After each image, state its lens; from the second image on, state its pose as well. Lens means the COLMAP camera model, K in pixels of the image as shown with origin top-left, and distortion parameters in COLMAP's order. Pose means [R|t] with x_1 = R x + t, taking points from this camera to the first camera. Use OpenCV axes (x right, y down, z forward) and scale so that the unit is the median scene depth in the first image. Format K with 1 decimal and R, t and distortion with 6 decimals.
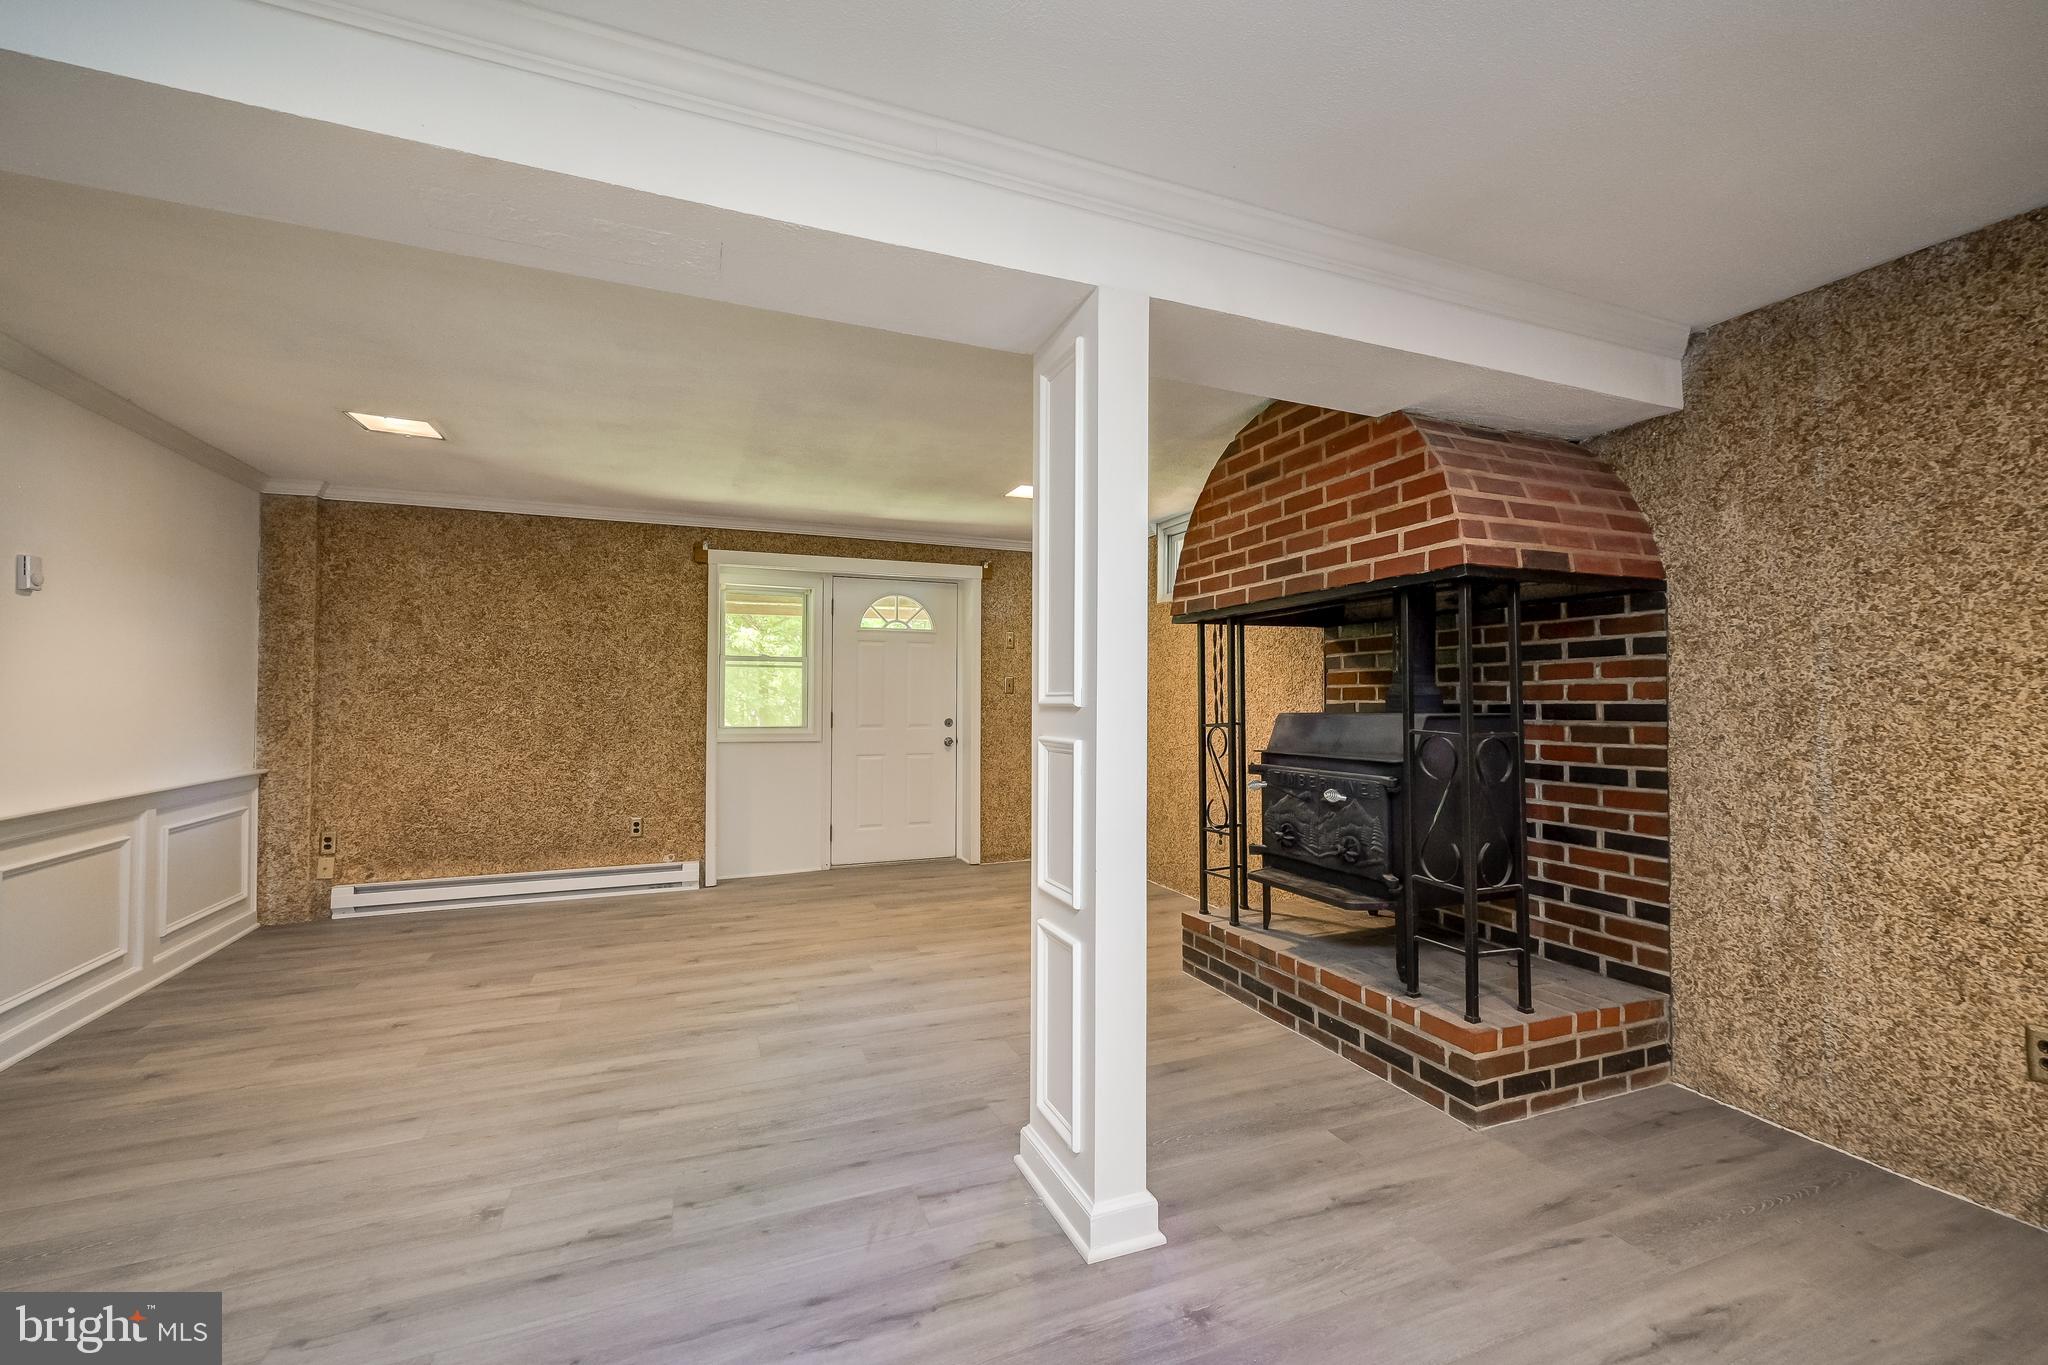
lens RADIAL K [[836.1, 0, 1031.5], [0, 836.1, 685.2], [0, 0, 1]] dist [0.010996, 0.000191]
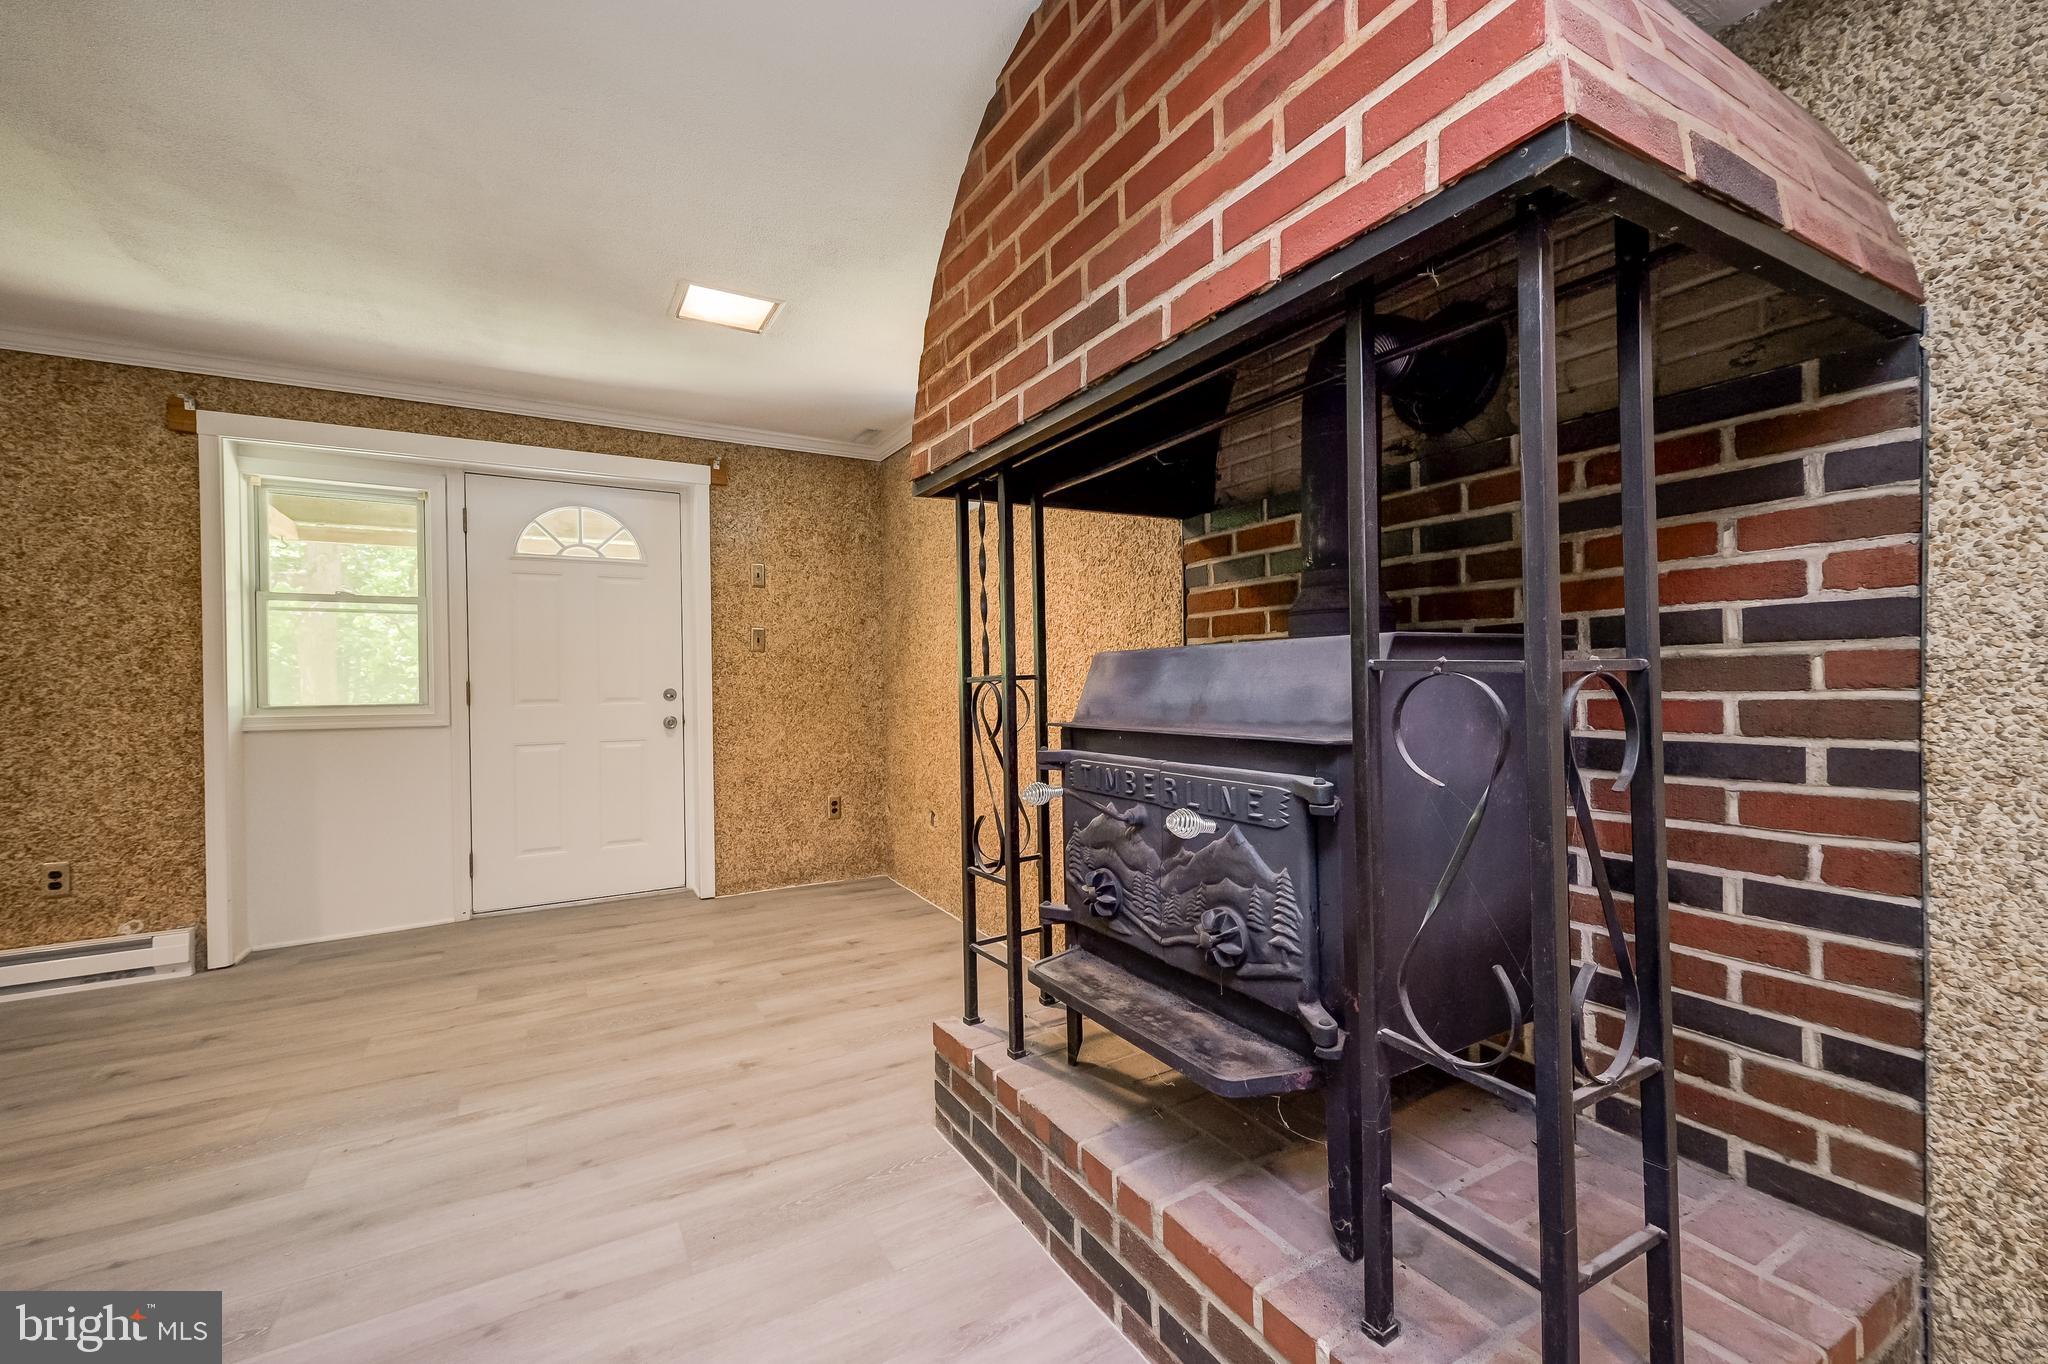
lens RADIAL K [[836.1, 0, 1030.0], [0, 836.1, 685.5], [0, 0, 1]] dist [0.010996, 0.000191]
pose [[0.991036, -0.015520, 0.132691, 0.187776], [0.012161, 0.999586, 0.026091, 0.040599], [-0.133041, -0.024243, 0.990814, 0.490206]]
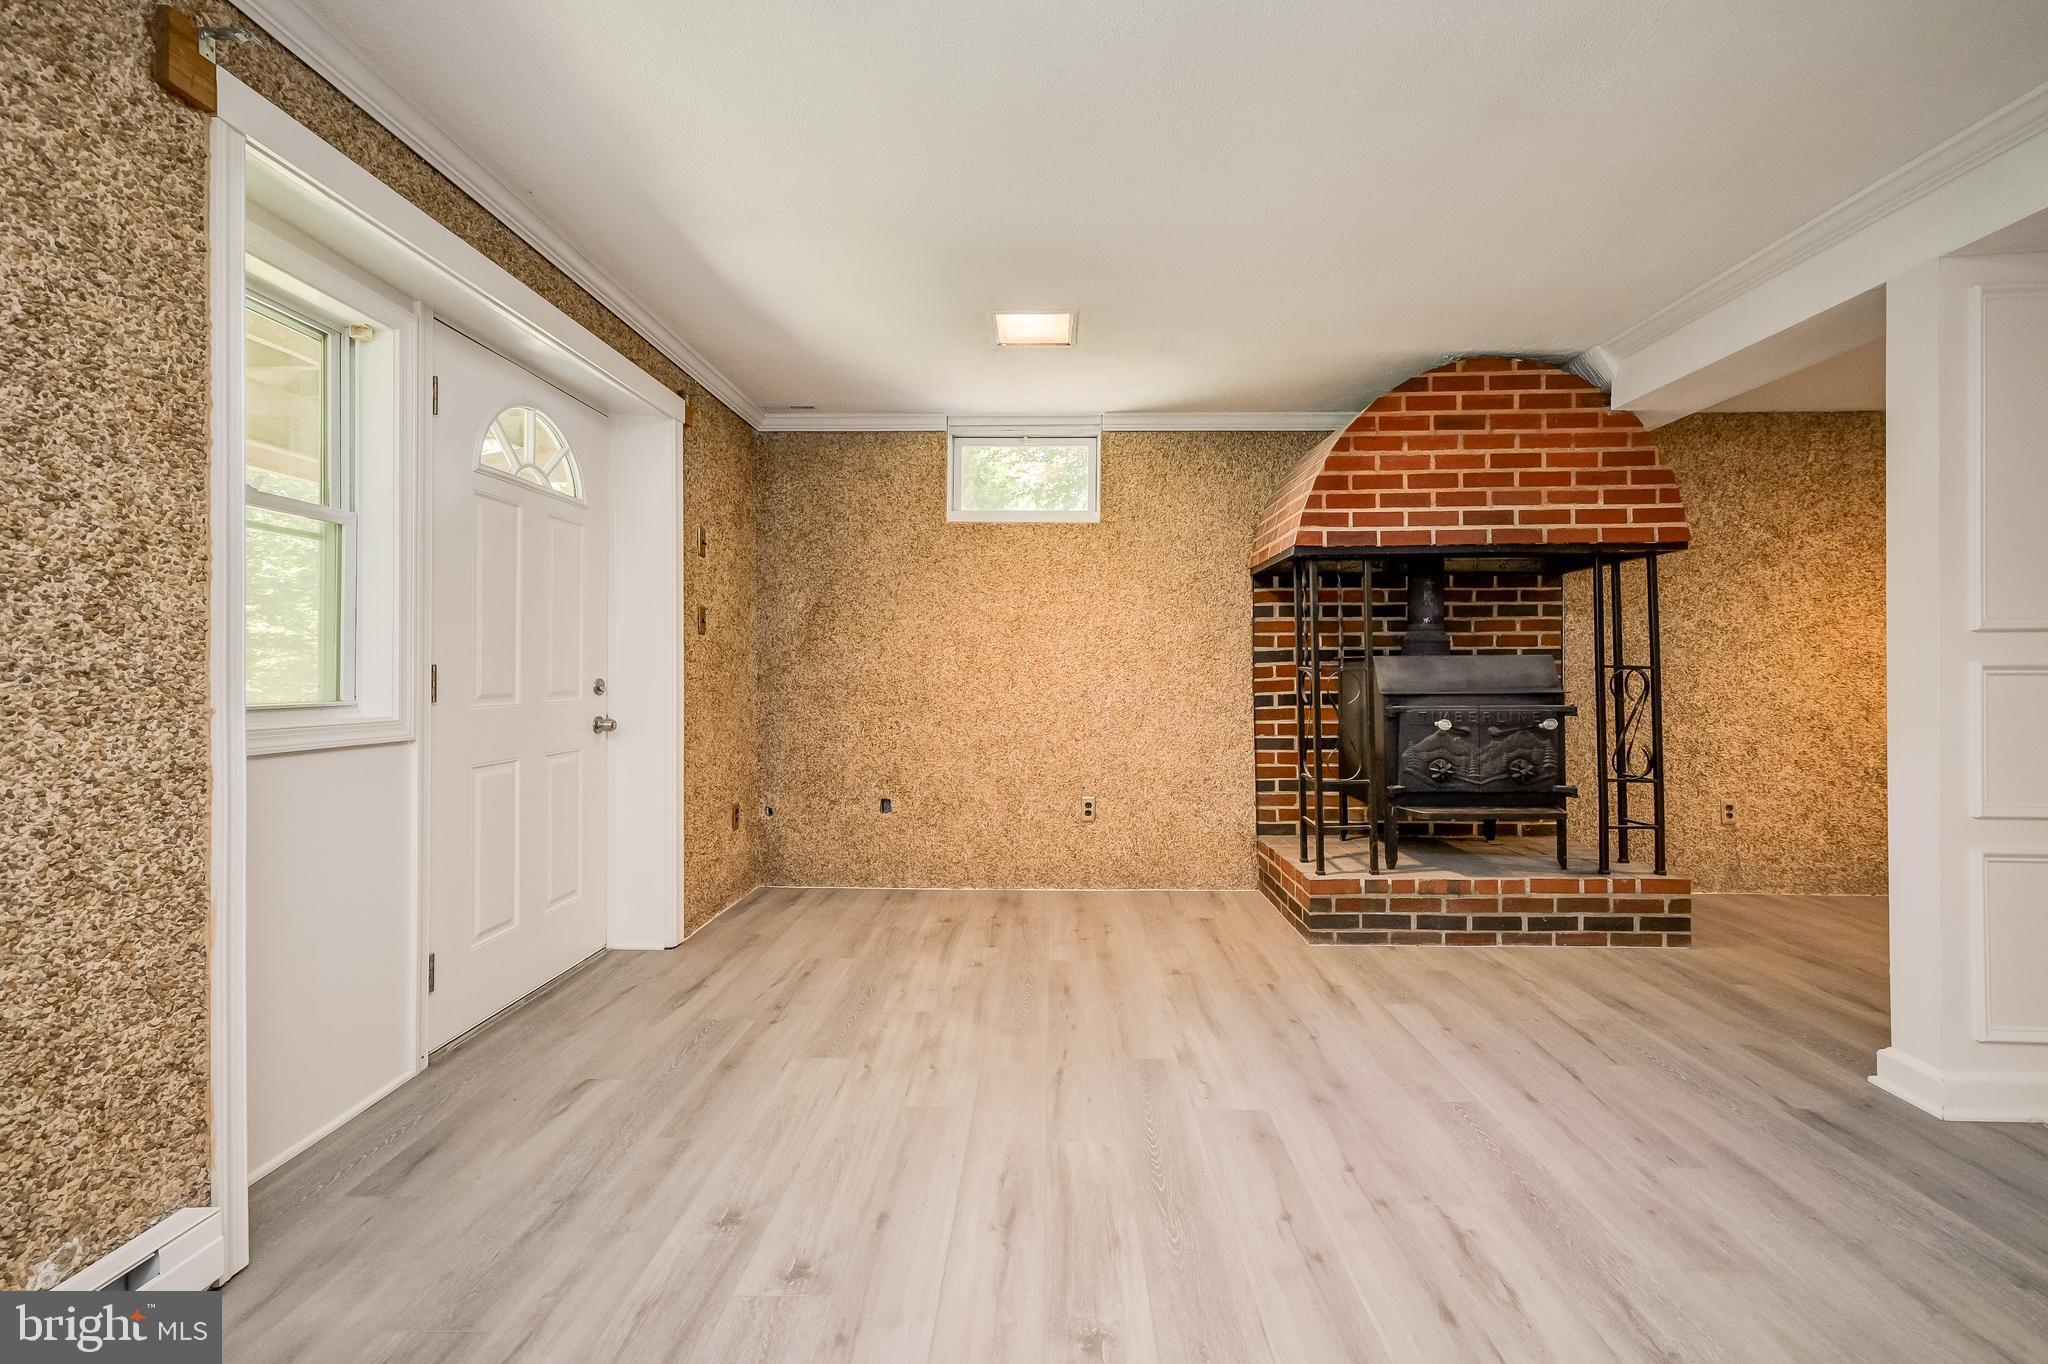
lens RADIAL K [[836.1, 0, 1031.6], [0, 836.1, 666.4], [0, 0, 1]] dist [0.010996, 0.000191]
pose [[0.406038, 0.002006, 0.913854, -0.822444], [-0.012496, 0.999916, 0.003357, 0.048438], [-0.913771, -0.012783, 0.406029, 0.988524]]
